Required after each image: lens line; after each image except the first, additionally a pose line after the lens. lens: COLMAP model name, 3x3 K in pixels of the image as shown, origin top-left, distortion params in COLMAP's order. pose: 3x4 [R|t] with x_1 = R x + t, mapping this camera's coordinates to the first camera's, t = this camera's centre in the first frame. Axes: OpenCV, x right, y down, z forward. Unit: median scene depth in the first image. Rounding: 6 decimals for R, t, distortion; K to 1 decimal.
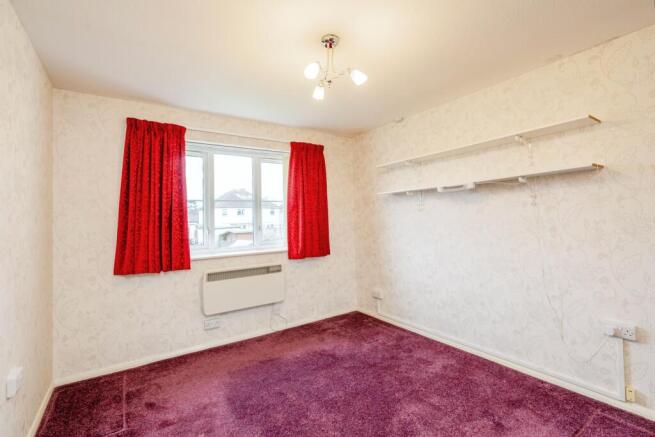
lens RADIAL K [[302.7, 0, 326.9], [0, 302.7, 214.6], [0, 0, 1]] dist [-0.002308, 0.003188]
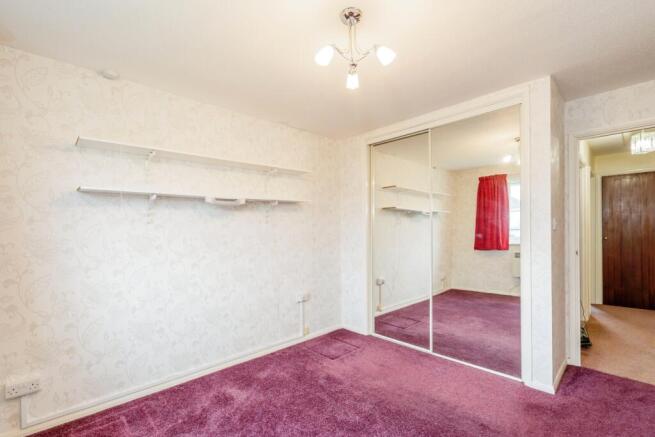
lens RADIAL K [[302.7, 0, 322.9], [0, 302.7, 237.1], [0, 0, 1]] dist [-0.002308, 0.003188]
pose [[-0.163619, 0.006924, 0.986499, -0.559571], [0.004332, 0.999971, -0.006300, 0.033129], [-0.986514, 0.003243, -0.163644, 0.838930]]
